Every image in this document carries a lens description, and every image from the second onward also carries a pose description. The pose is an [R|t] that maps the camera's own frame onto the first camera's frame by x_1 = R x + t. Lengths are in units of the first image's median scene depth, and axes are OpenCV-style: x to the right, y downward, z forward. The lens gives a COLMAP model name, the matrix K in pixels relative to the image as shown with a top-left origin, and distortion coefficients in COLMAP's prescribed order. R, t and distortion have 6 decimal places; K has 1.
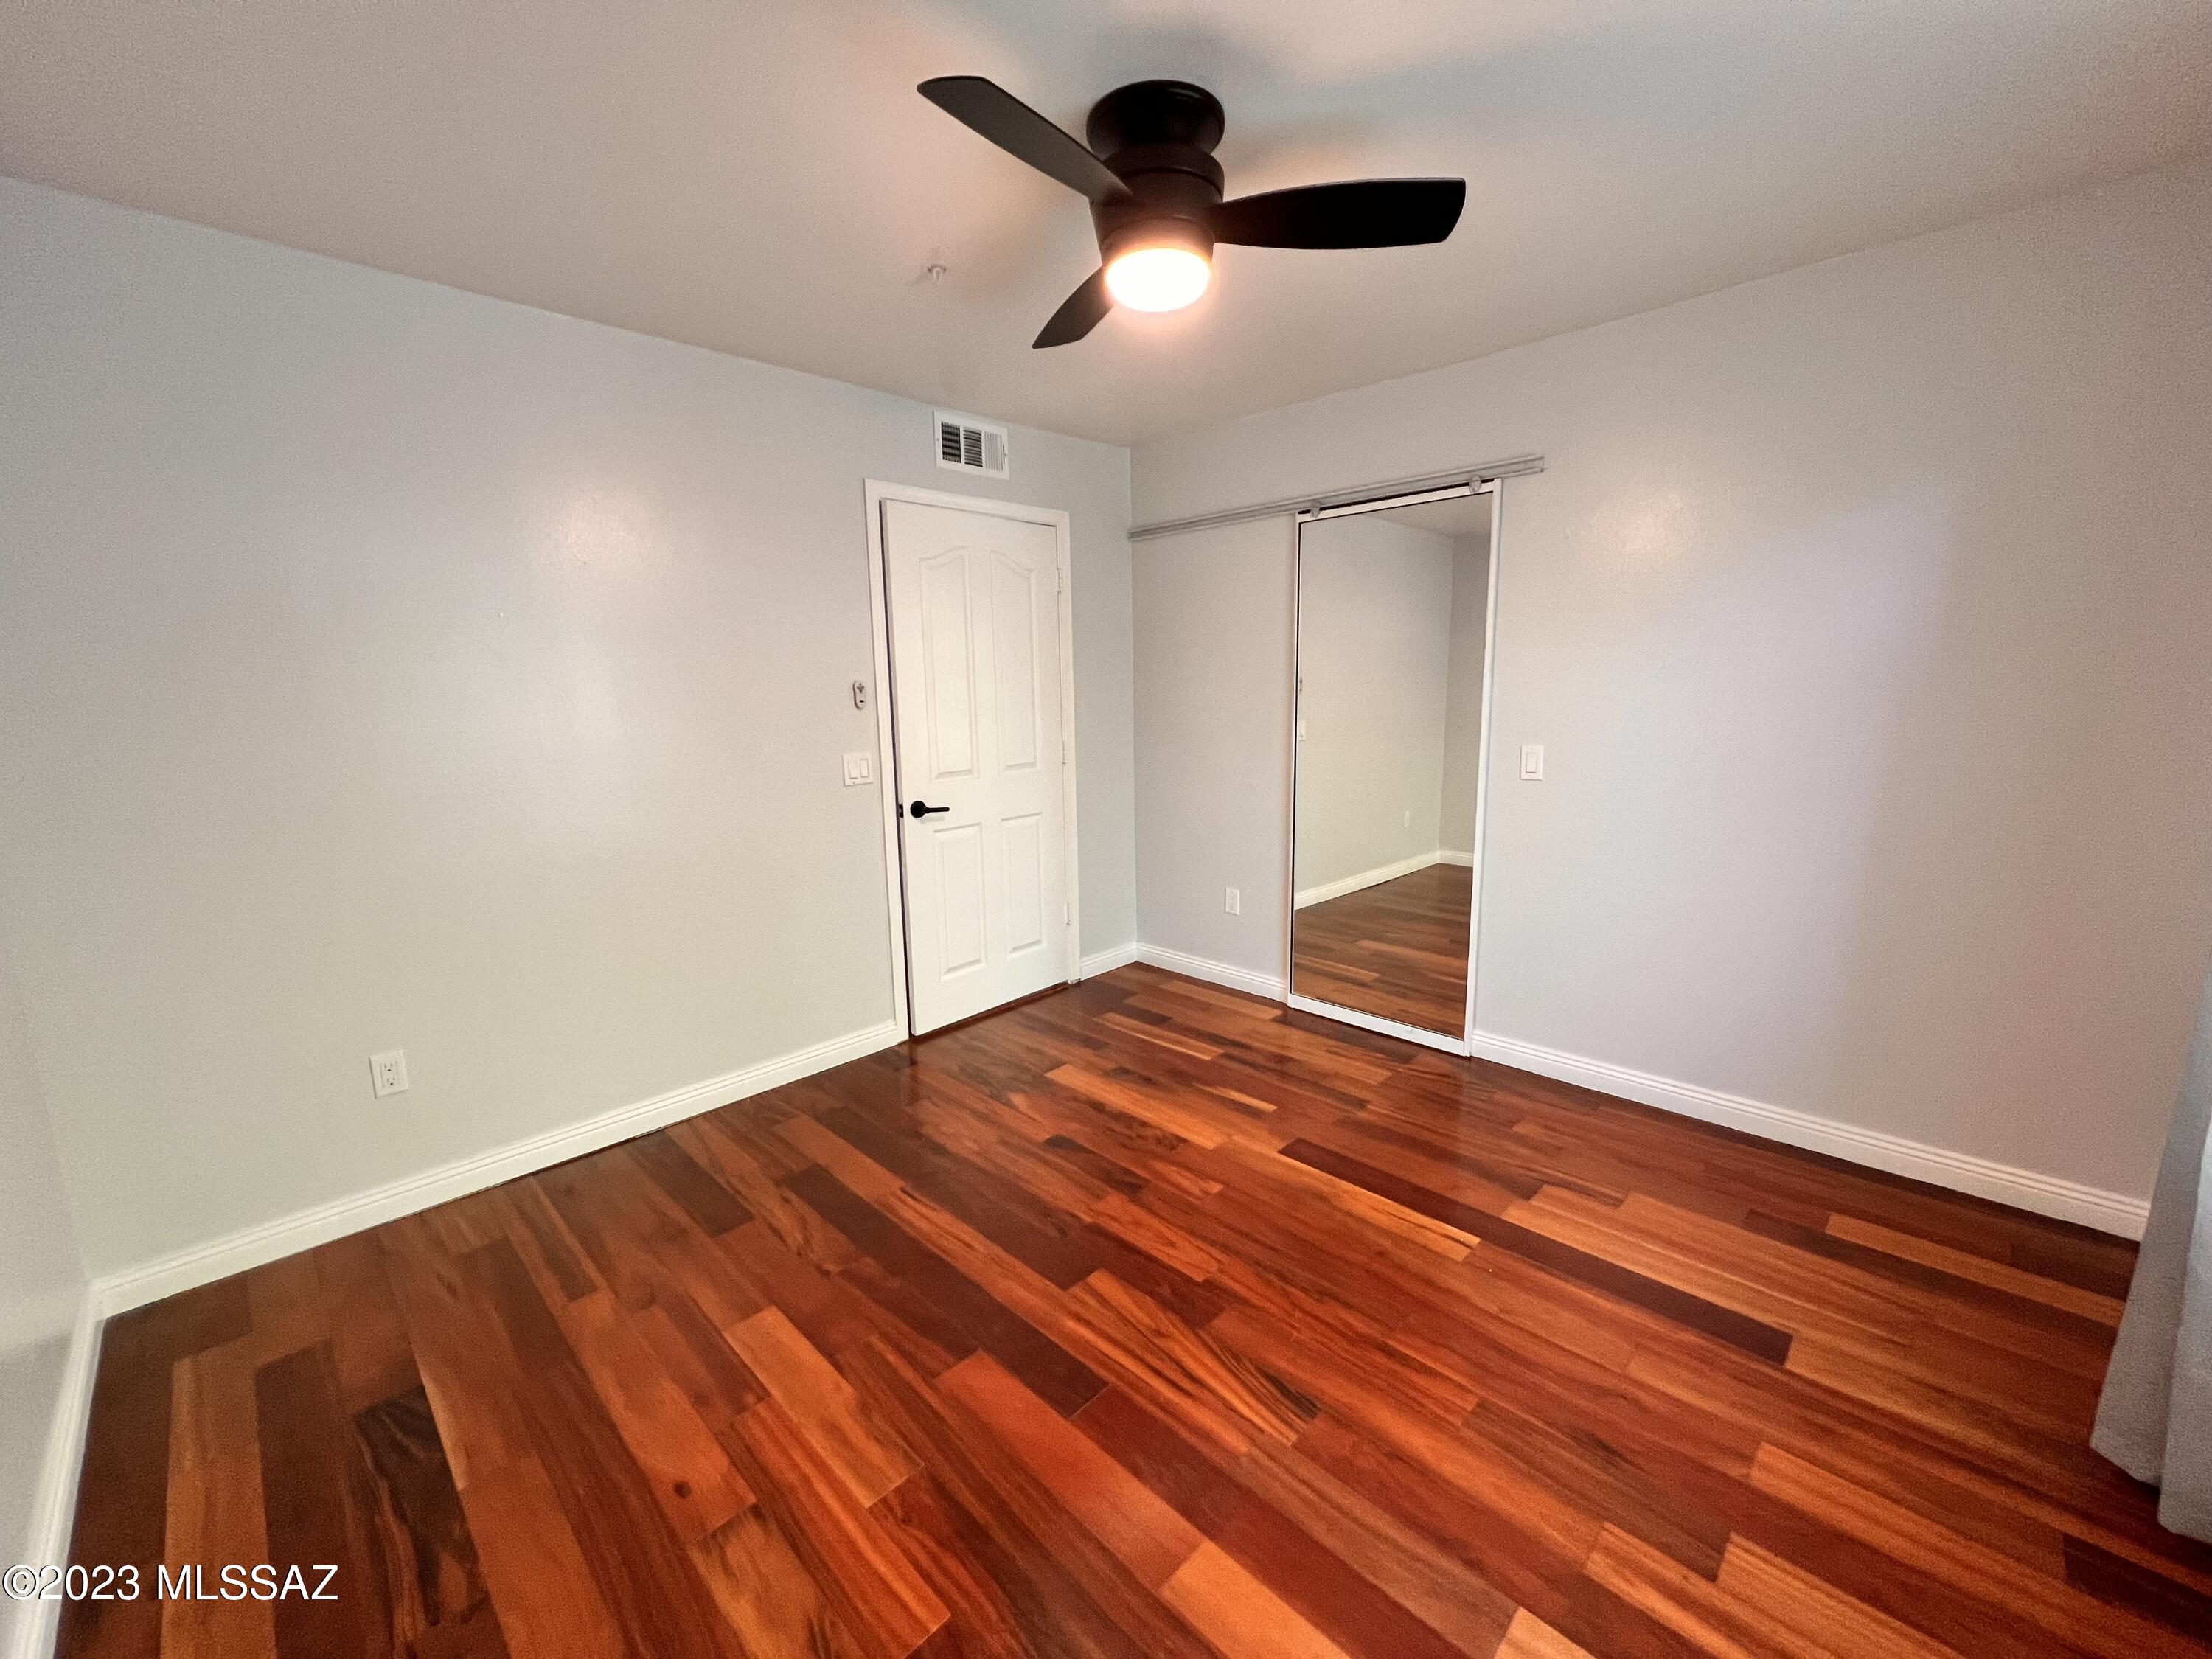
lens RADIAL K [[884.8, 0, 1104.2], [0, 884.8, 836.4], [0, 0, 1]] dist [-0.002613, 0.001211]
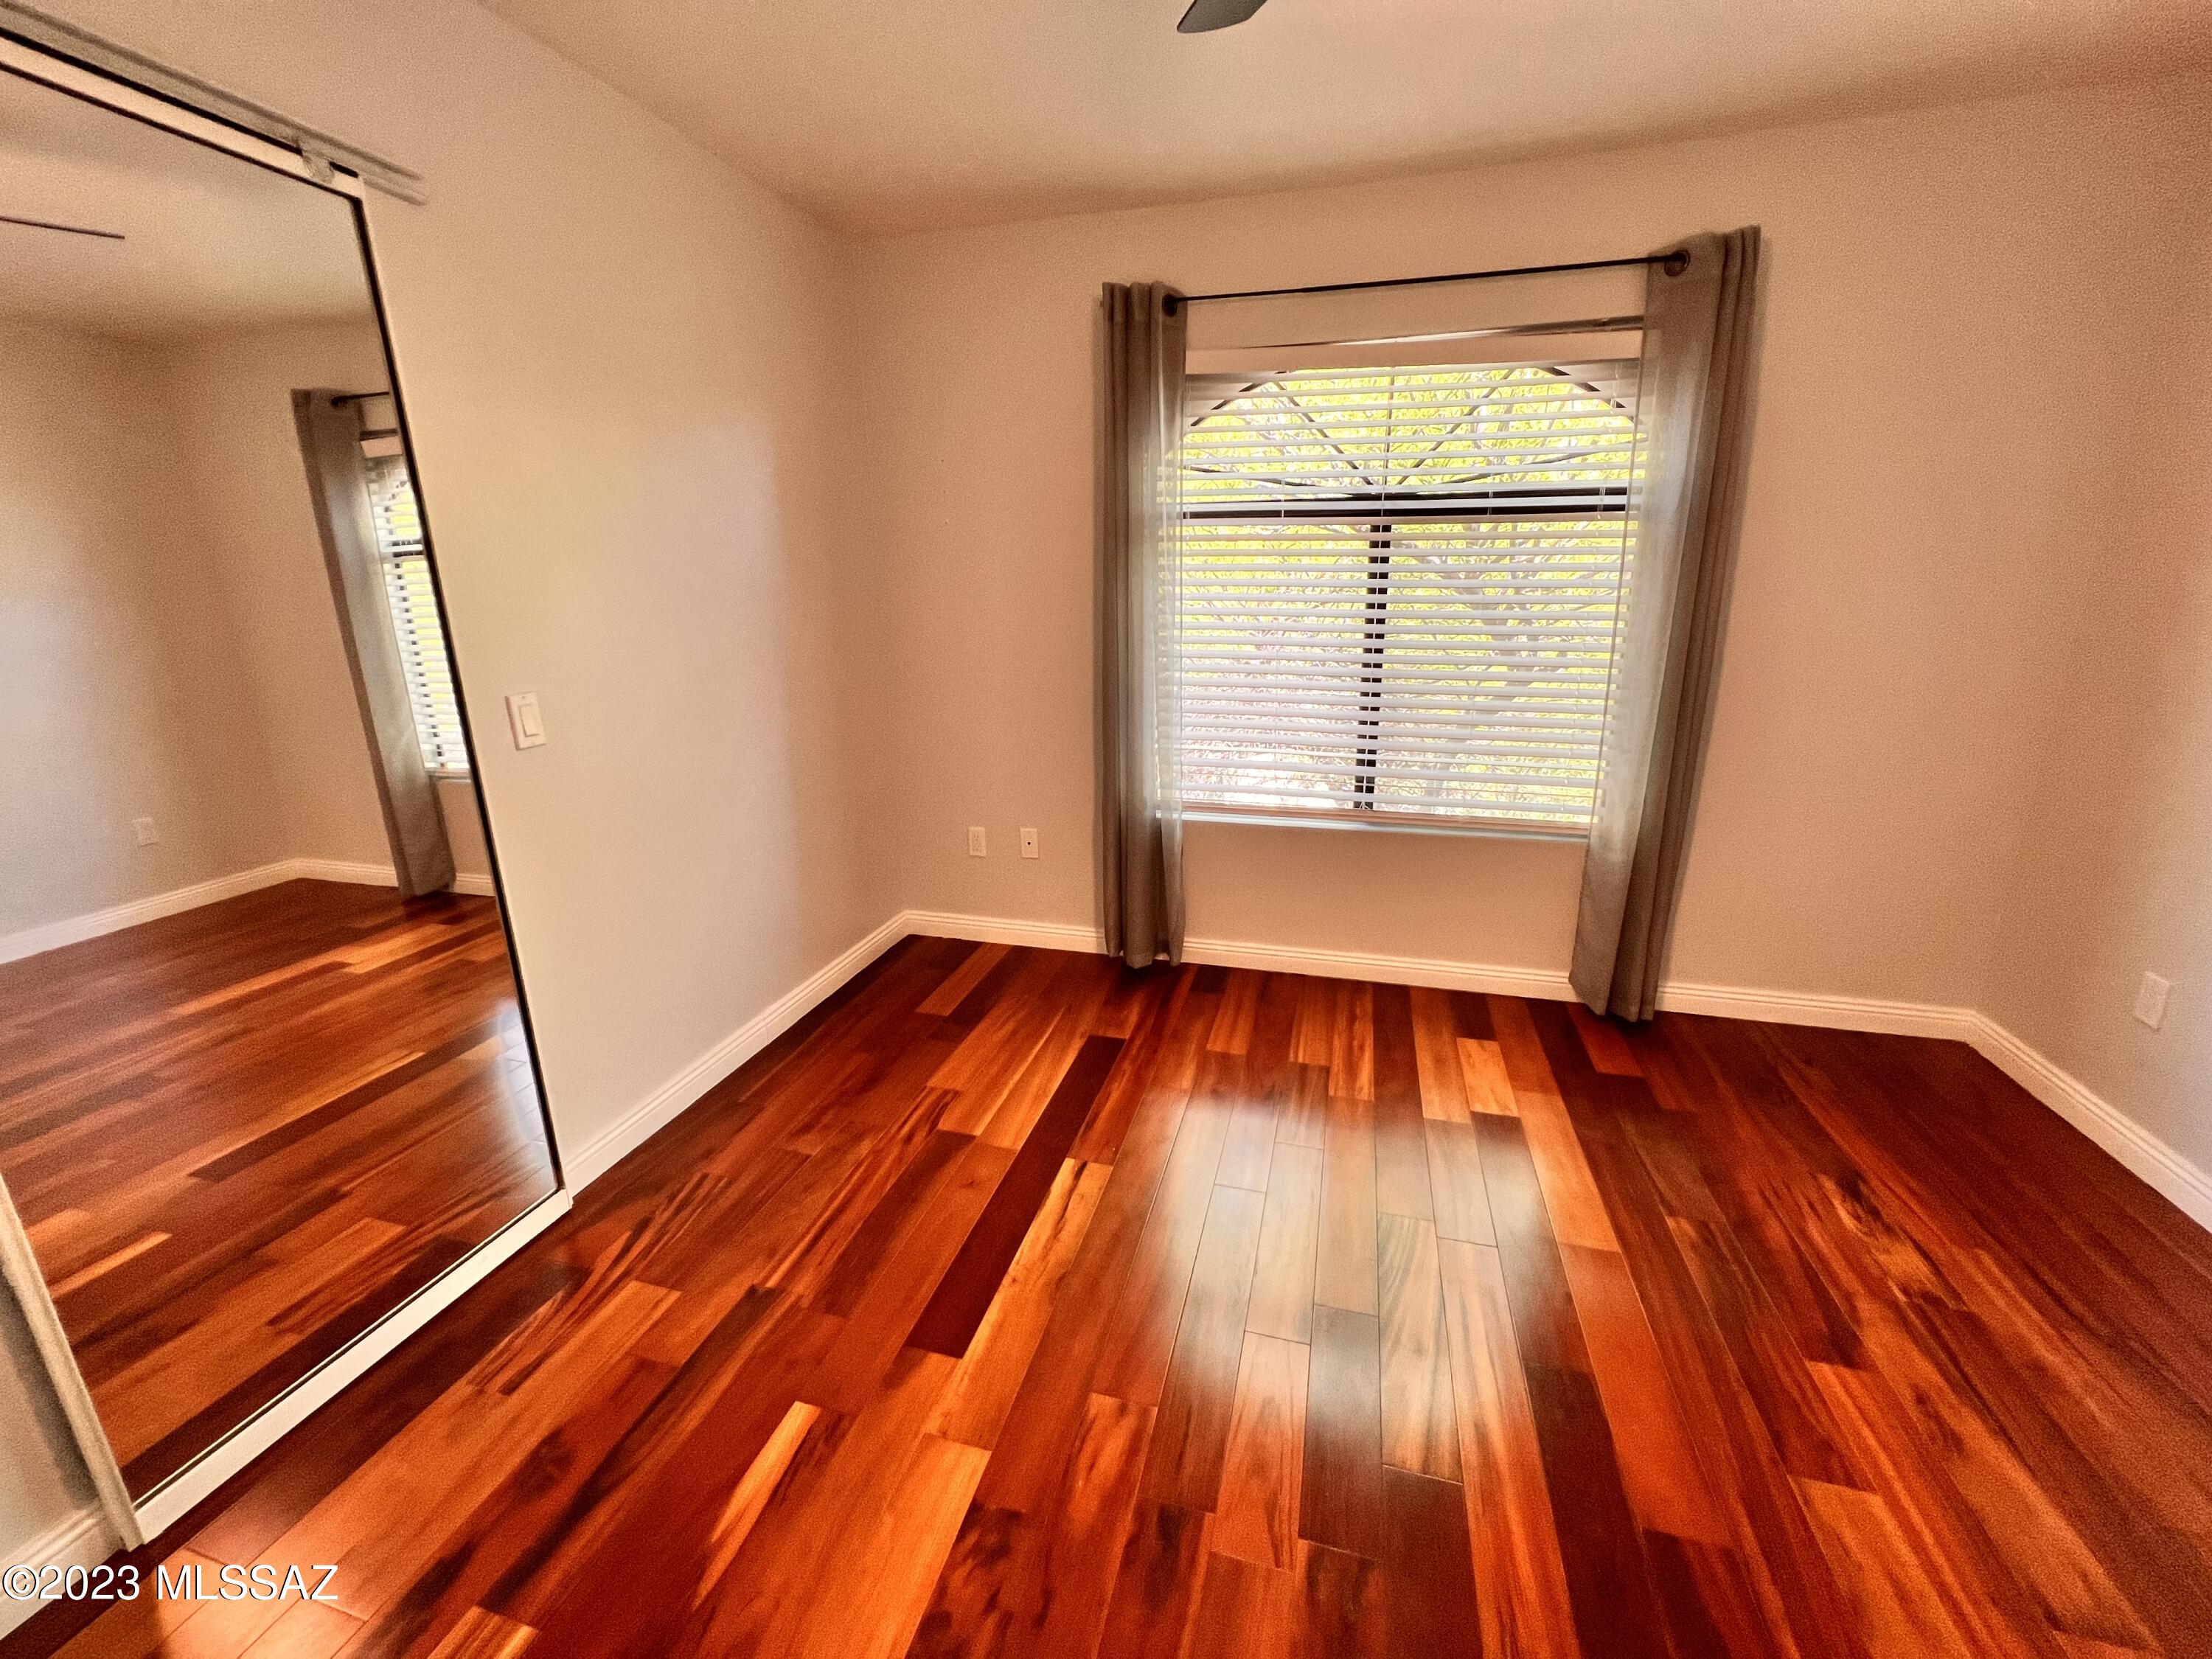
lens RADIAL K [[884.8, 0, 1105.7], [0, 884.8, 828.5], [0, 0, 1]] dist [-0.002613, 0.001211]
pose [[-0.480912, -0.209613, 0.851344, -0.322151], [0.176396, 0.928015, 0.328134, -0.179843], [-0.858841, 0.307978, -0.409318, 1.149315]]
